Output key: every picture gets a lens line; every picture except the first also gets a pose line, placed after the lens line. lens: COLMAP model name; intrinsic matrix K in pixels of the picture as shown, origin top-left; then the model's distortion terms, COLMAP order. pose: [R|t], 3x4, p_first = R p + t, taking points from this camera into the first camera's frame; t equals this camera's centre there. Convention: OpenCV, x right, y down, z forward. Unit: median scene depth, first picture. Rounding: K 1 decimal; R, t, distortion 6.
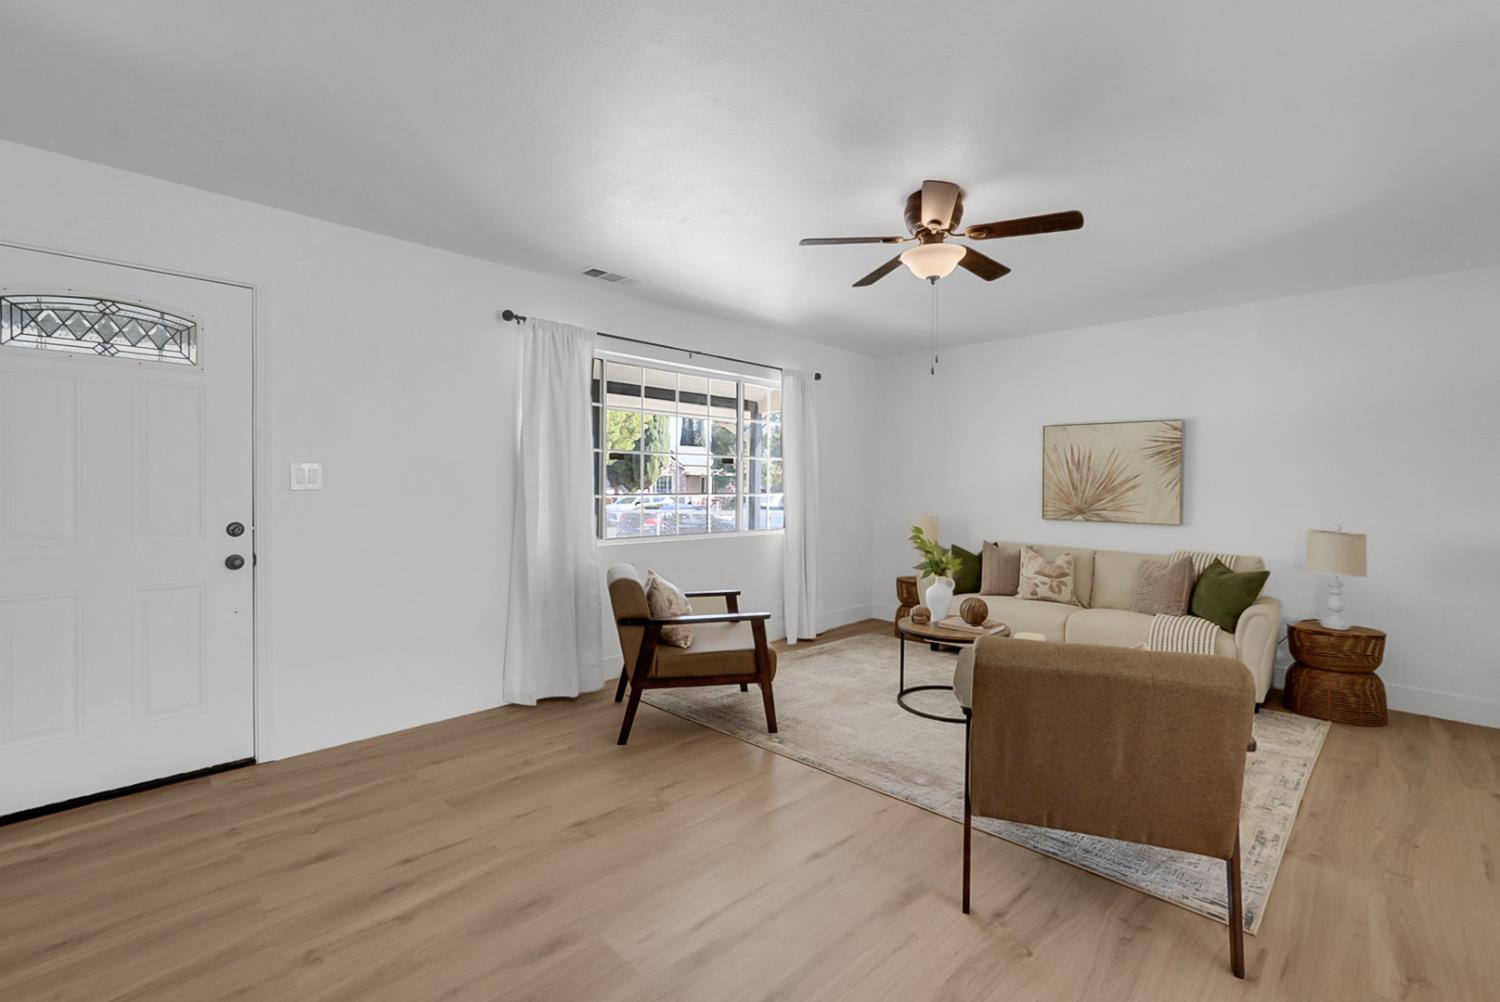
lens RADIAL K [[662.4, 0, 751.9], [0, 662.4, 482.9], [0, 0, 1]] dist [-0.024916, -0.000120]
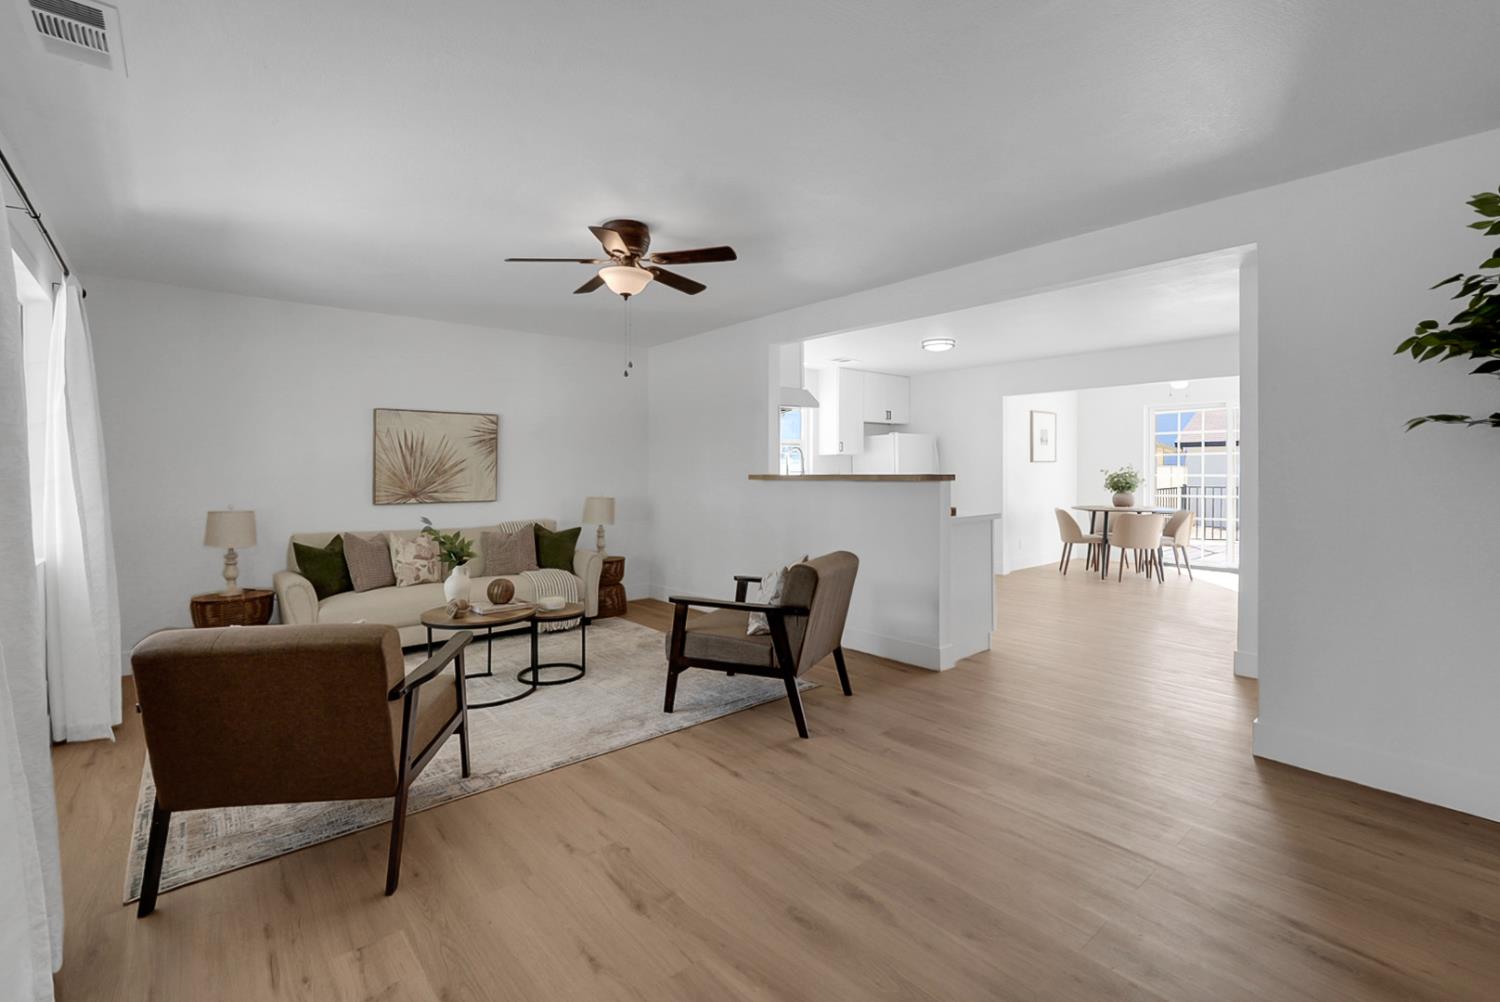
lens RADIAL K [[662.4, 0, 751.9], [0, 662.4, 482.9], [0, 0, 1]] dist [-0.024916, -0.000120]
pose [[0.088213, -0.033860, 0.995526, -0.521115], [0.002073, 0.999426, 0.033809, -0.009820], [-0.996099, -0.000918, 0.088233, 0.404760]]
